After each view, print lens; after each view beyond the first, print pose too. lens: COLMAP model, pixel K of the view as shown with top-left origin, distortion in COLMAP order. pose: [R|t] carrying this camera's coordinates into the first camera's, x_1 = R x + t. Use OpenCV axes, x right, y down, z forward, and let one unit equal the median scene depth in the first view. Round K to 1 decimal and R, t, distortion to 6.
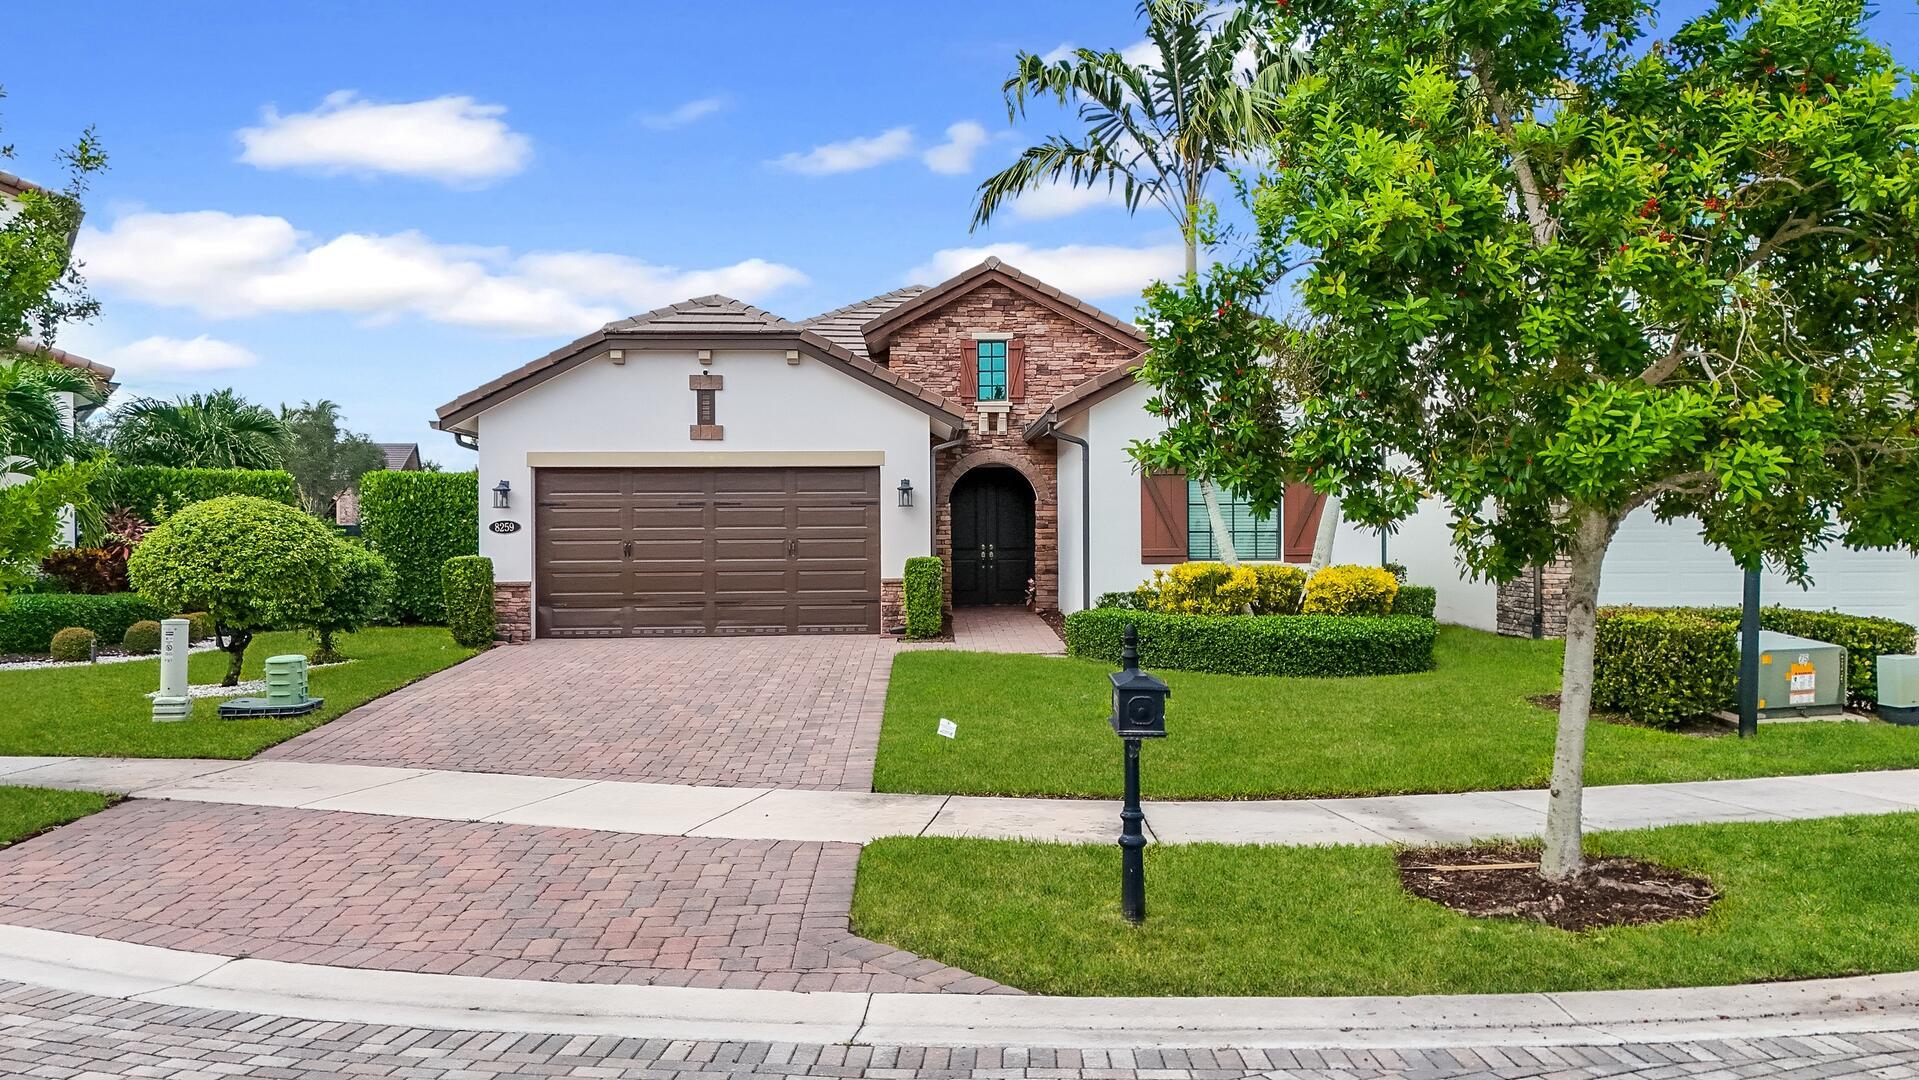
lens RADIAL K [[1402.6, 0, 959.5], [0, 1402.6, 540.0], [0, 0, 1]] dist [0.081294, -0.076389]
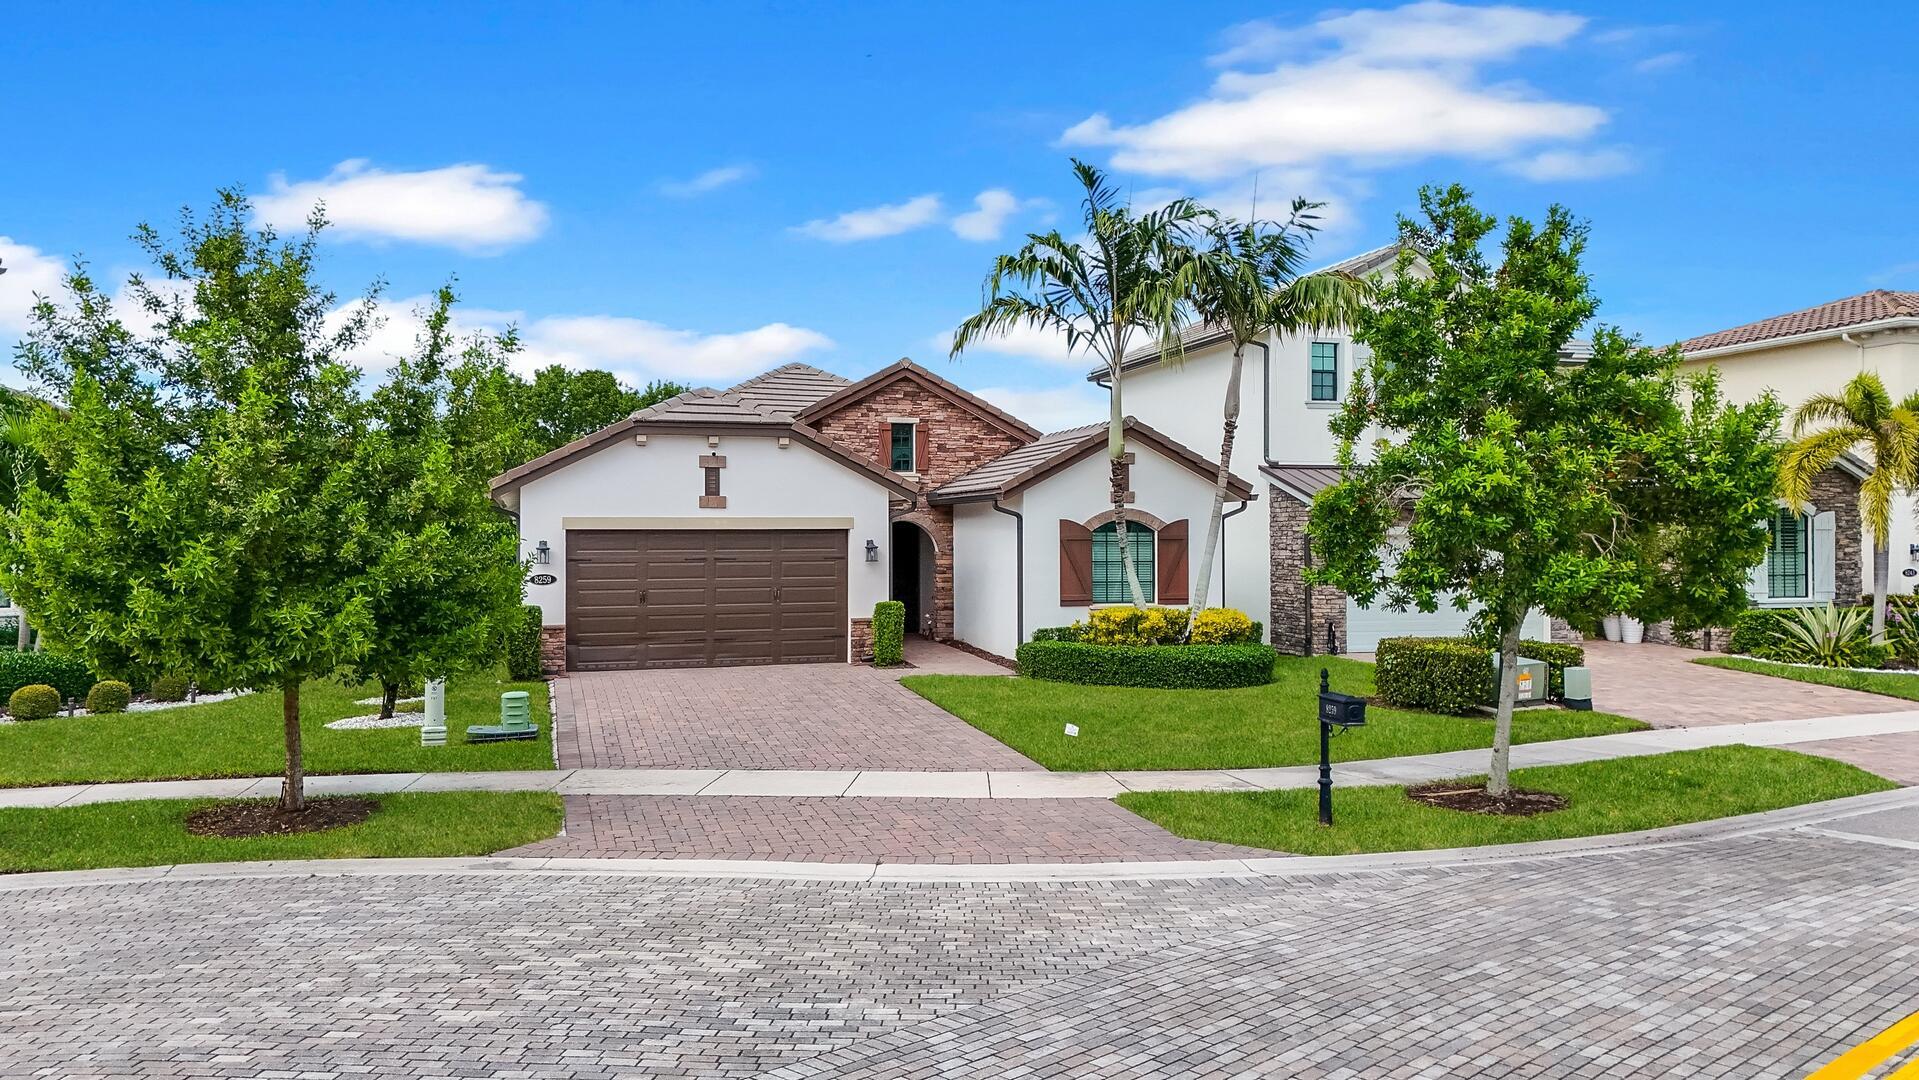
lens RADIAL K [[1402.6, 0, 959.5], [0, 1402.6, 540.0], [0, 0, 1]] dist [0.081294, -0.076389]
pose [[0.964763, 0.003411, 0.263098, -0.296602], [-0.001329, 0.999966, -0.008091, -0.033444], [-0.263117, 0.007456, 0.964735, -0.247914]]
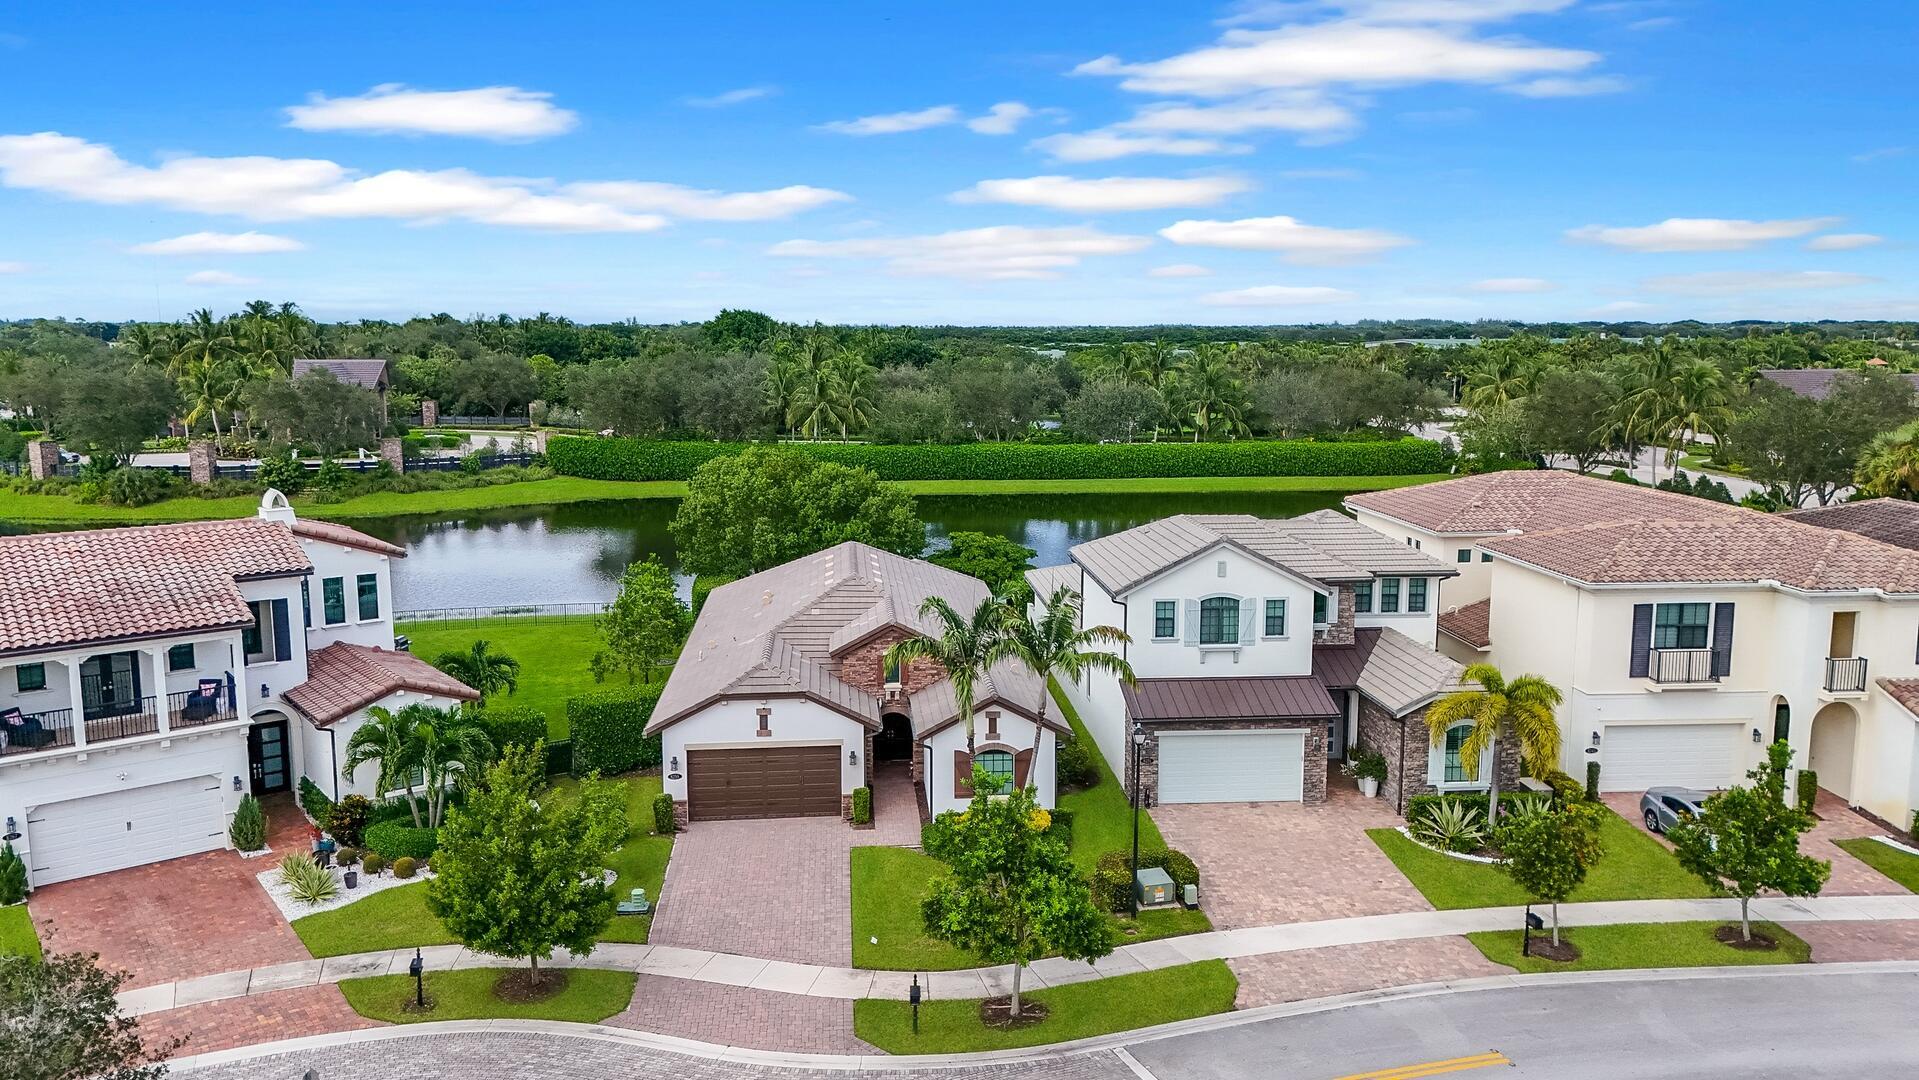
lens RADIAL K [[1402.6, 0, 959.5], [0, 1402.6, 540.0], [0, 0, 1]] dist [0.081294, -0.076389]
pose [[0.998119, -0.004867, 0.061117, -0.004030], [-0.004082, 0.989356, 0.145460, -0.712220], [-0.061174, -0.145436, 0.987475, -1.195674]]
